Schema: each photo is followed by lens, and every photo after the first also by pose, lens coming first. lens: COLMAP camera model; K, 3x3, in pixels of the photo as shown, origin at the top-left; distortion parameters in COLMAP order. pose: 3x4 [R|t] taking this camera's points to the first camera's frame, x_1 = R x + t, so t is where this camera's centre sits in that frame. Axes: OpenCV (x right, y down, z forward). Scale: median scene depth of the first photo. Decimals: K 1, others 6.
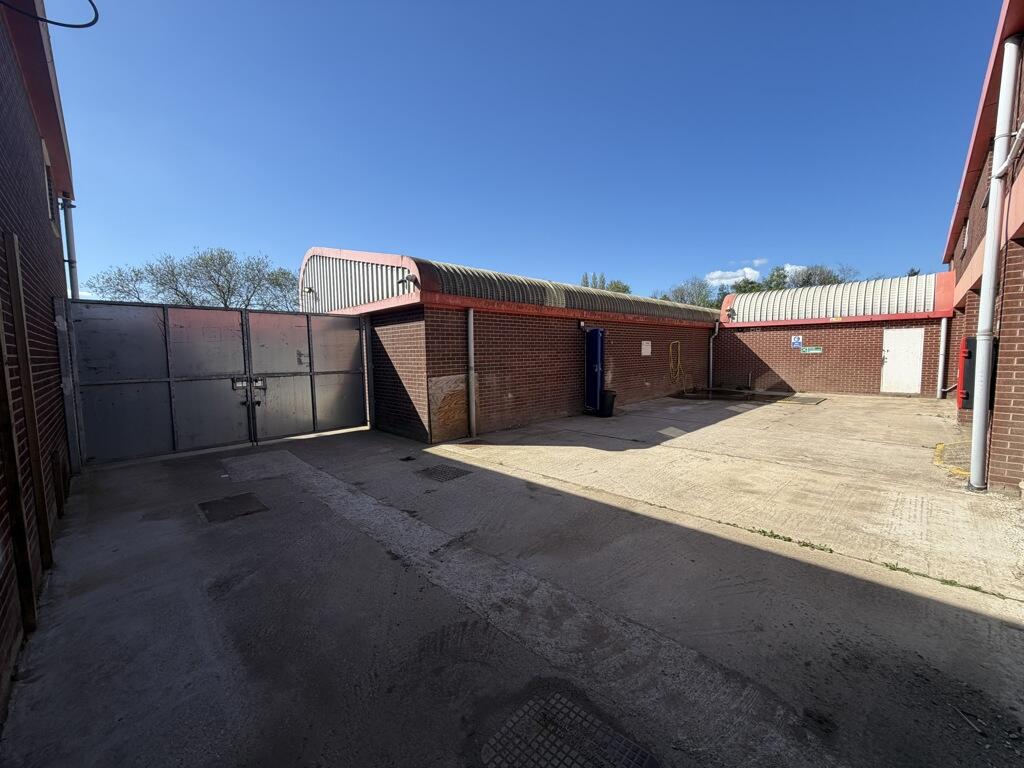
lens RADIAL K [[408.0, 0, 513.0], [0, 408.0, 384.8], [0, 0, 1]] dist [-0.001535, 0.000152]
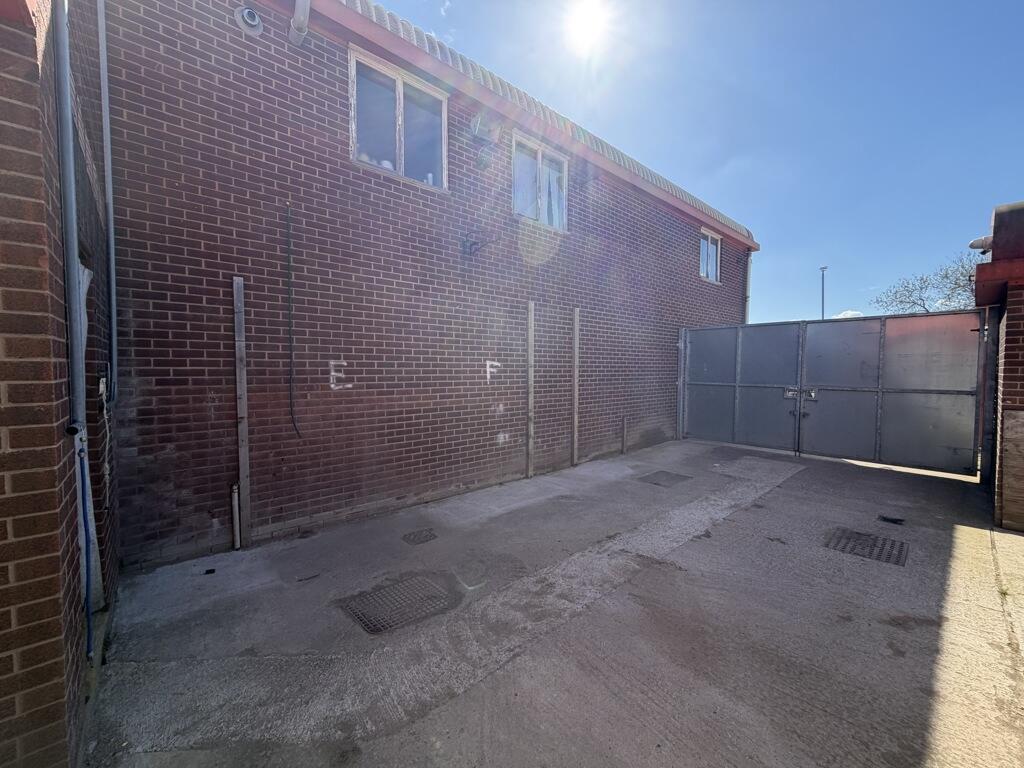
lens RADIAL K [[408.0, 0, 513.6], [0, 408.0, 382.4], [0, 0, 1]] dist [-0.001535, 0.000152]
pose [[-0.066164, 0.055878, -0.996243, 0.693998], [-0.085310, 0.994458, 0.061443, -0.057529], [0.994155, 0.089054, -0.061030, 0.585468]]
